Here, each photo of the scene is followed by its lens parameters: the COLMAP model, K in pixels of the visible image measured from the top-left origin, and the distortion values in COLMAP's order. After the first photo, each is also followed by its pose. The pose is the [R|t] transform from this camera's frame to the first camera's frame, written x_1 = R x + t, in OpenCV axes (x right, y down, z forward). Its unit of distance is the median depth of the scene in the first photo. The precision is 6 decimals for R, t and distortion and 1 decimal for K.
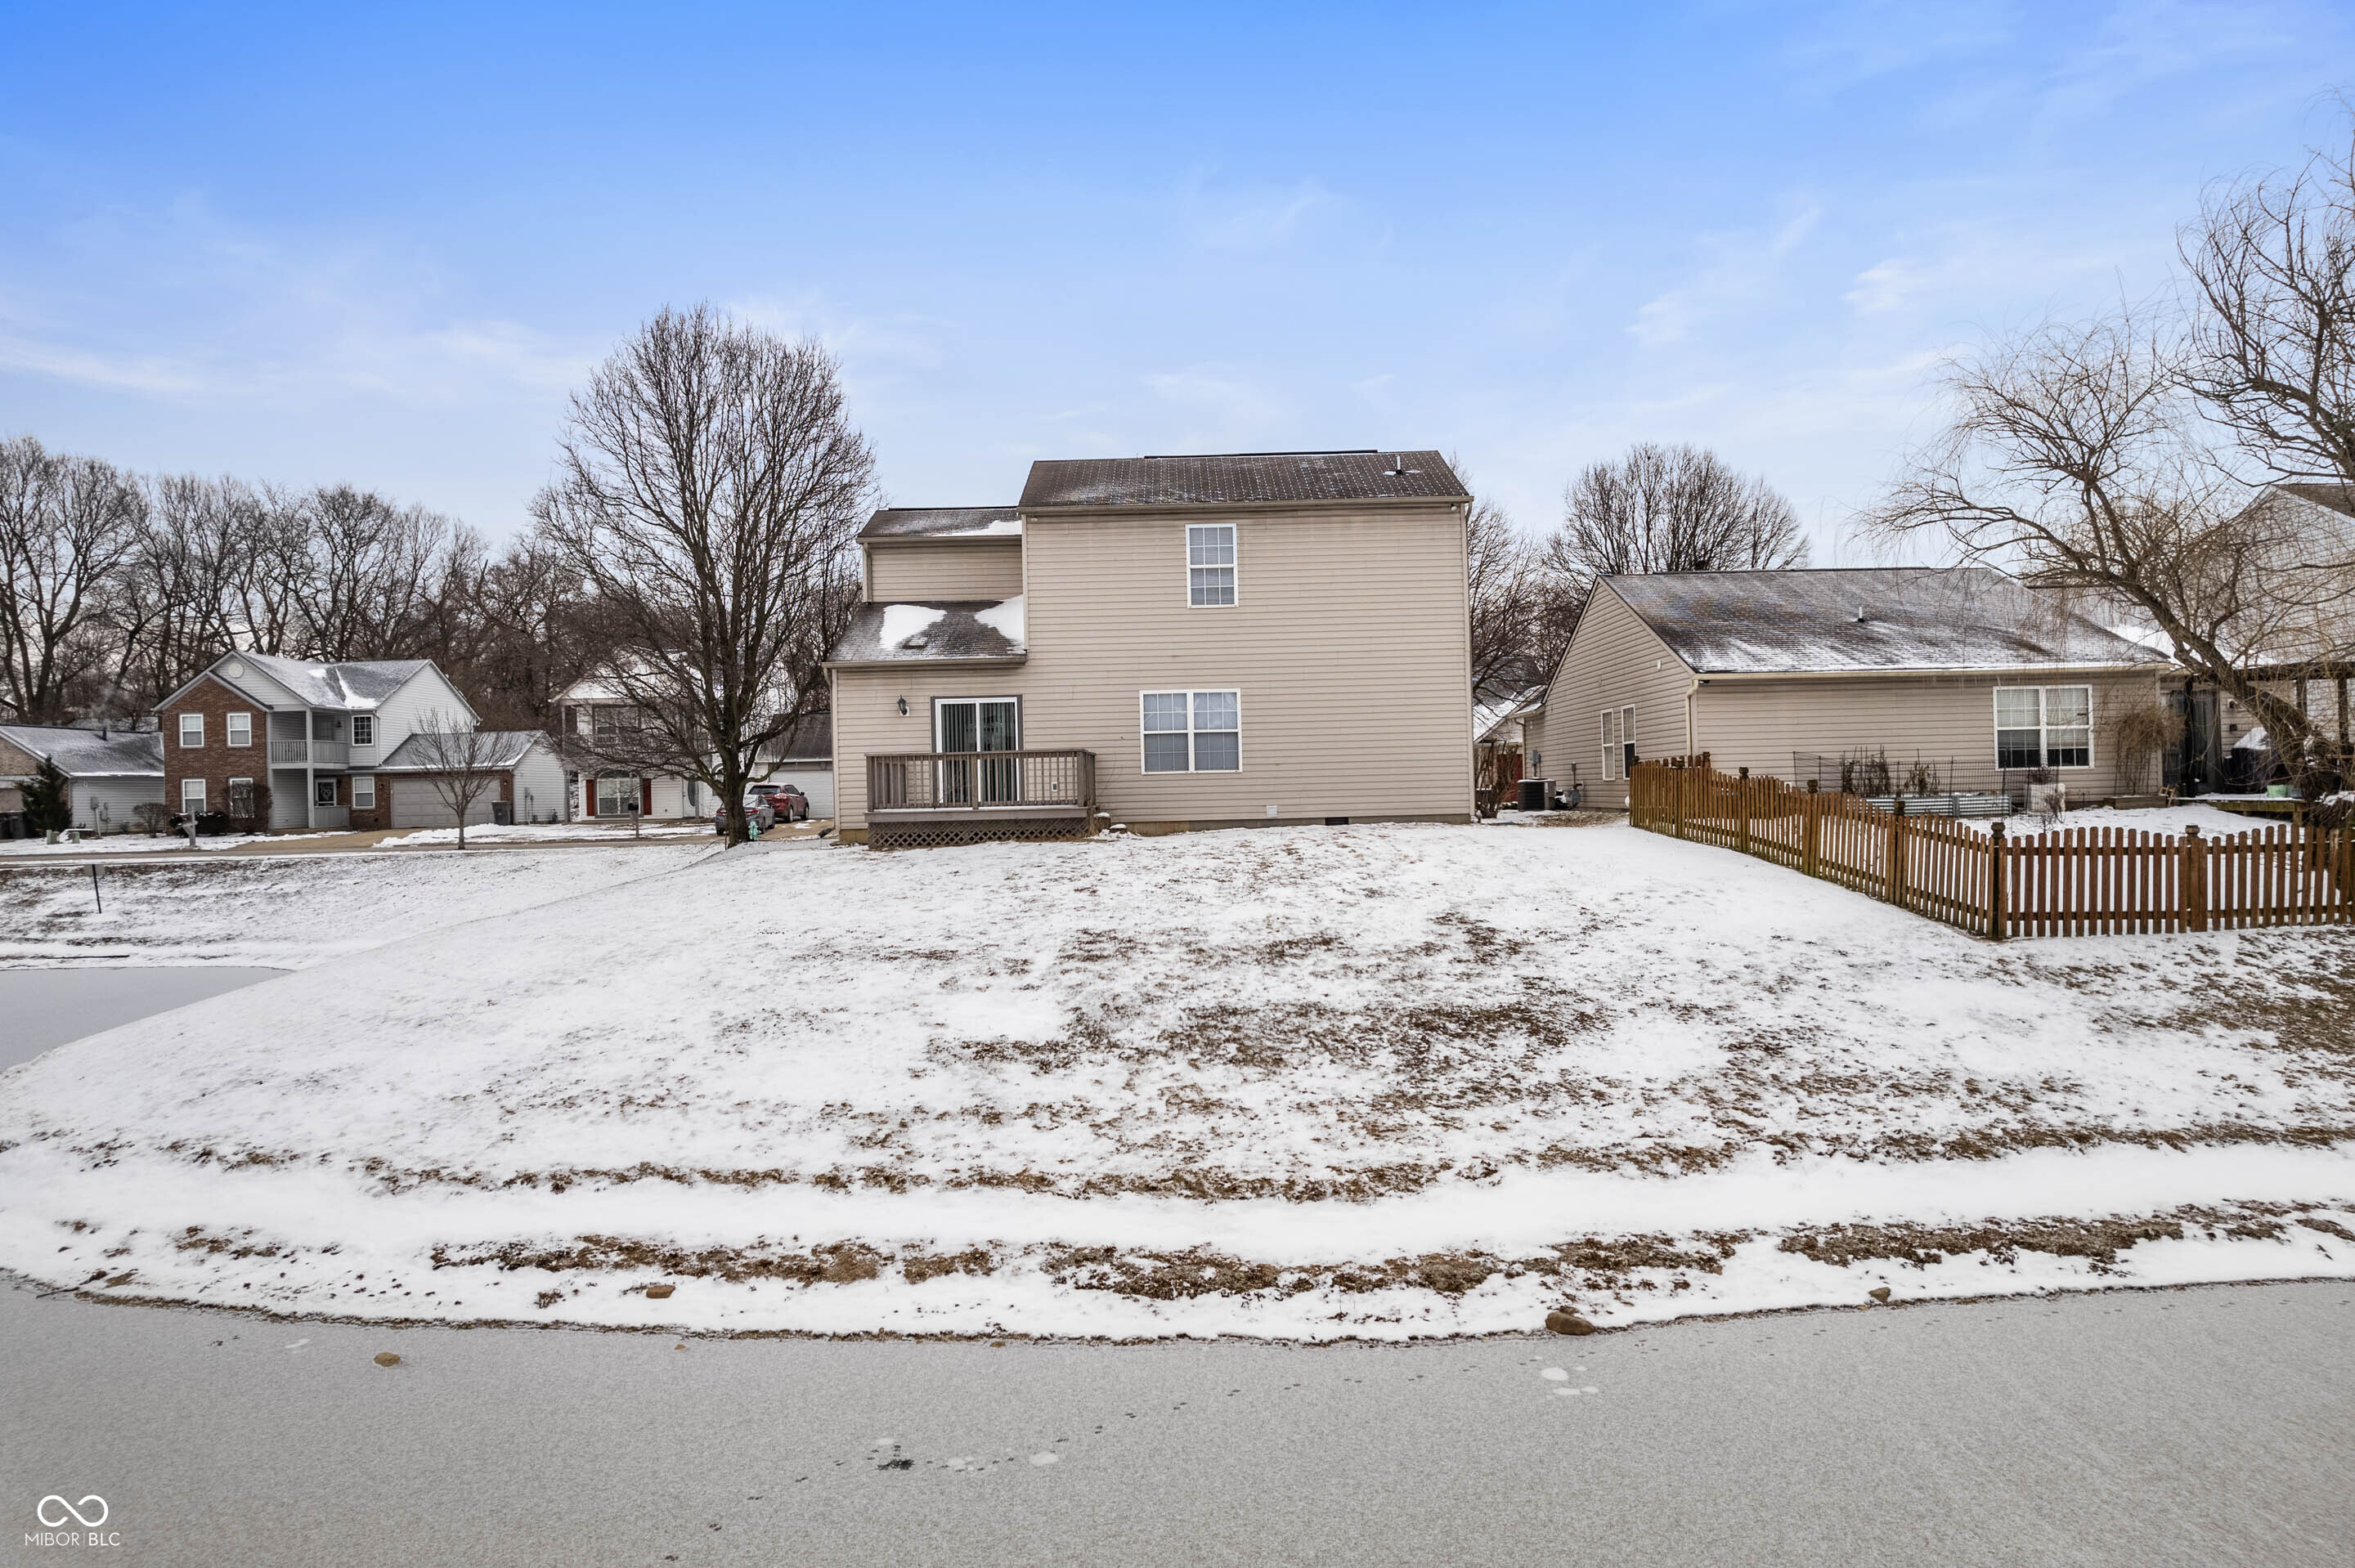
lens RADIAL K [[1547.1, 0, 1202.1], [0, 1547.1, 758.6], [0, 0, 1]] dist [-0.077207, 0.075781]
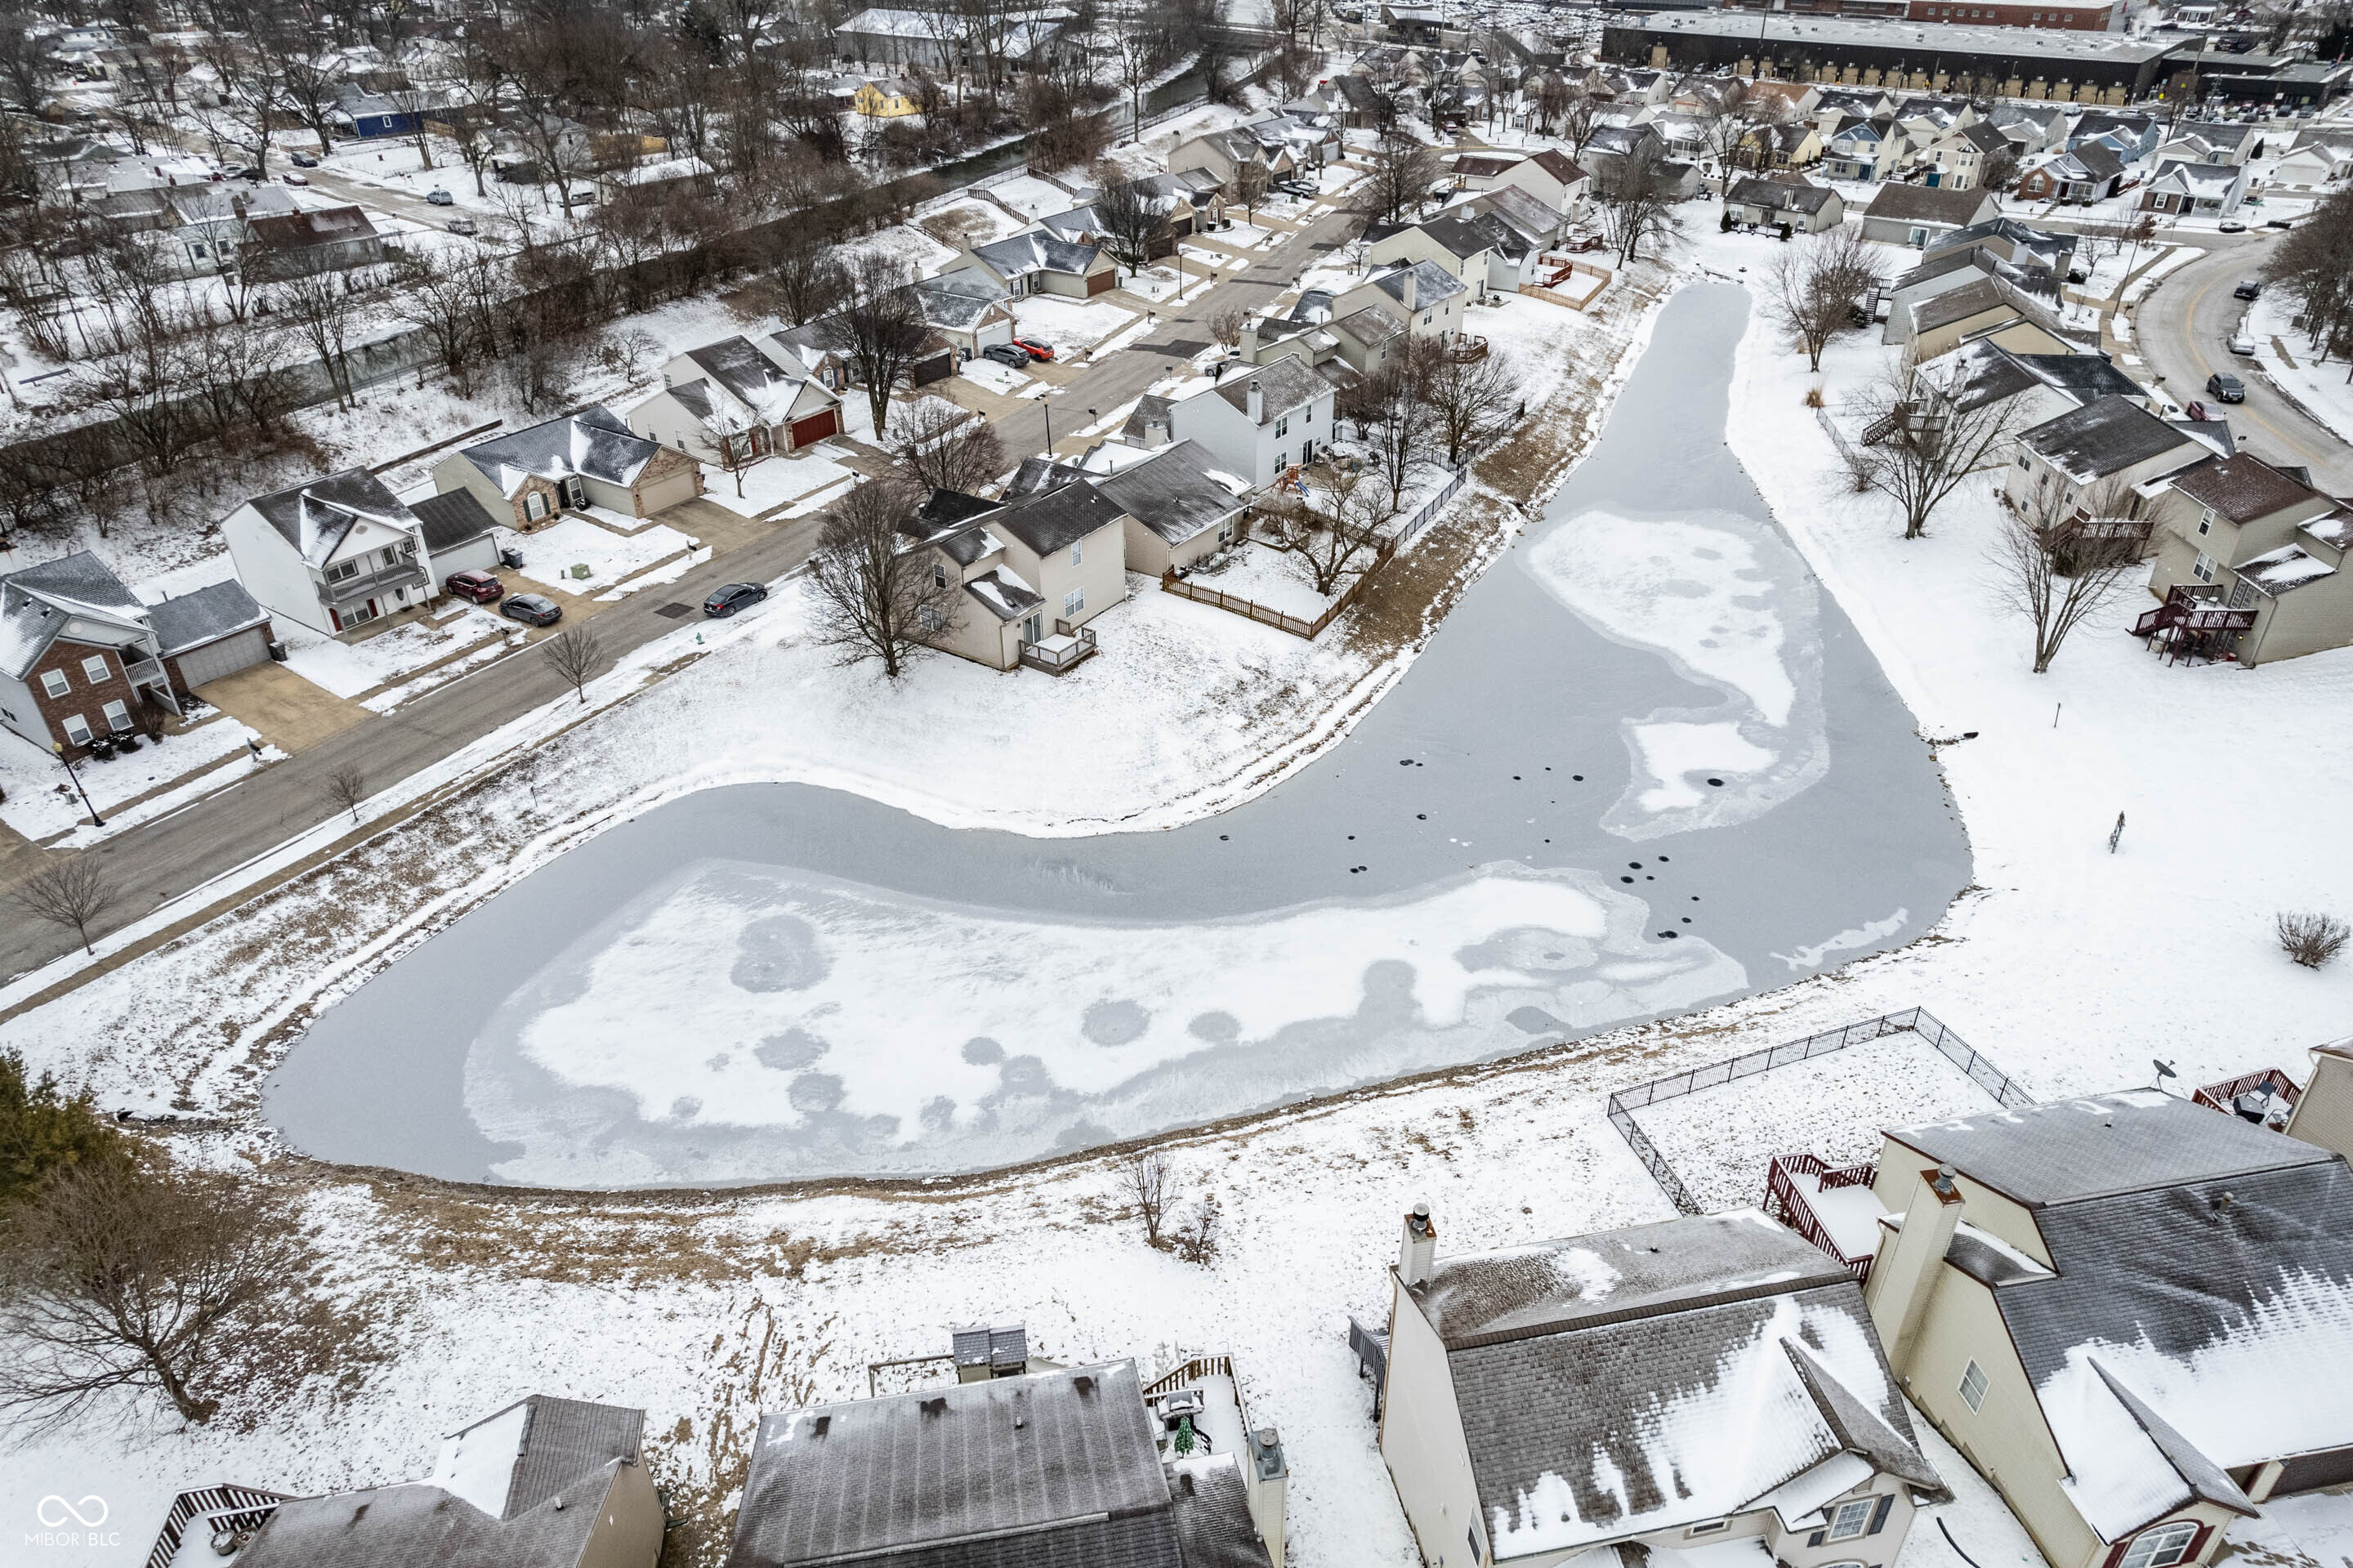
lens RADIAL K [[1546.0, 0, 1201.1], [0, 1546.0, 758.6], [0, 0, 1]] dist [-0.077207, 0.075781]
pose [[0.570439, -0.400380, 0.717144, -5.040084], [-0.025785, 0.863979, 0.502867, -2.992093], [-0.820935, -0.305346, 0.482524, -1.979459]]
